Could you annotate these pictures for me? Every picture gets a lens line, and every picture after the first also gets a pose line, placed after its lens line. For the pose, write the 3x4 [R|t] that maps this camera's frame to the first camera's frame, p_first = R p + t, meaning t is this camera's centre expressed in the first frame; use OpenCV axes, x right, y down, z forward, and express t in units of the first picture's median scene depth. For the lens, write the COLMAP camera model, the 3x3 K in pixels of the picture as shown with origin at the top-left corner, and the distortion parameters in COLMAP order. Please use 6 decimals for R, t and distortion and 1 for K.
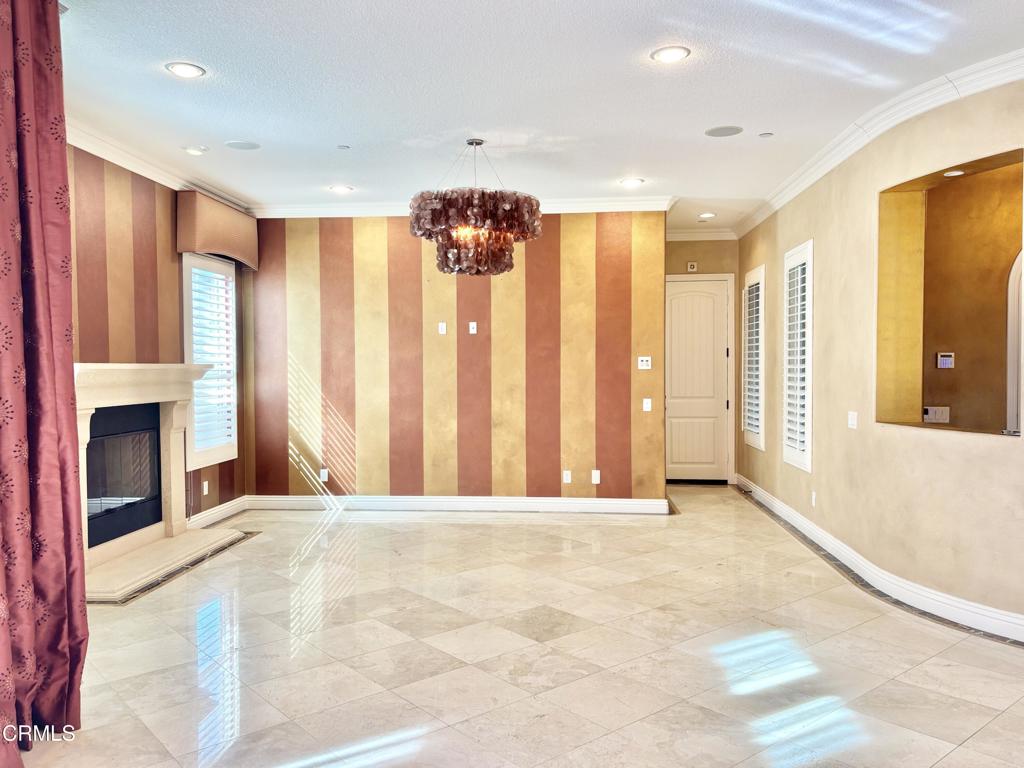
lens RADIAL K [[769.4, 0, 519.4], [0, 769.4, 380.8], [0, 0, 1]] dist [0.054247, -0.052799]
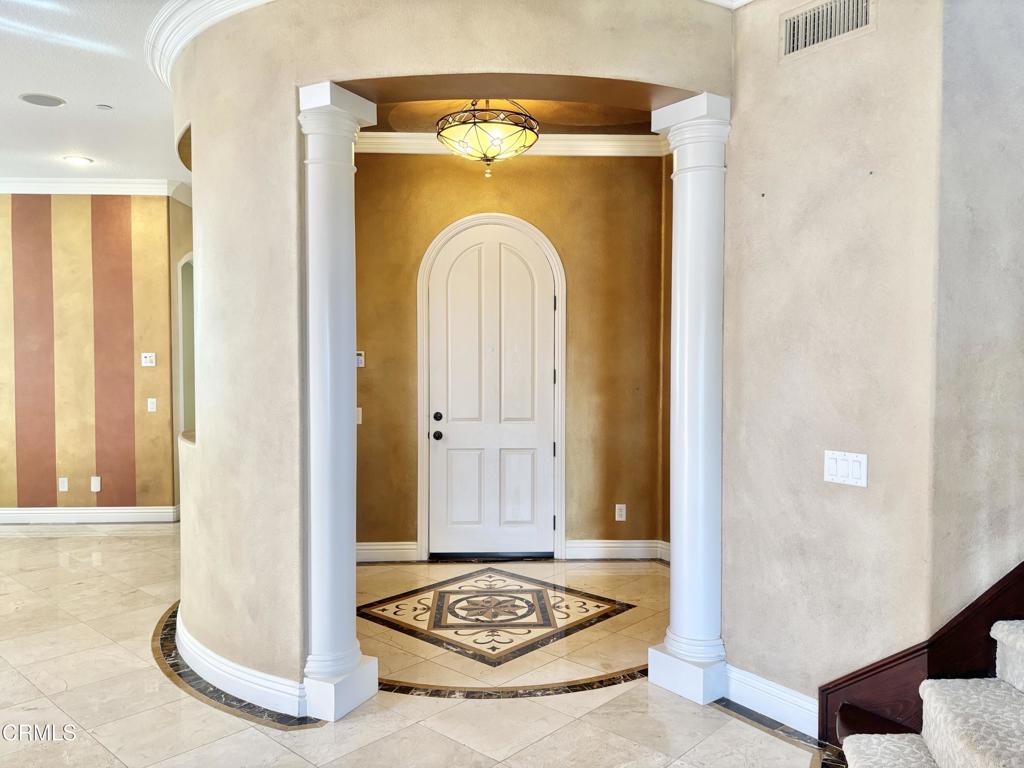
lens RADIAL K [[769.4, 0, 501.2], [0, 769.4, 388.0], [0, 0, 1]] dist [0.054247, -0.052799]
pose [[0.993835, 0.002063, 0.110847, 0.474519], [-0.003852, 0.999866, 0.015925, -0.005329], [-0.110799, -0.016253, 0.993710, 0.034279]]
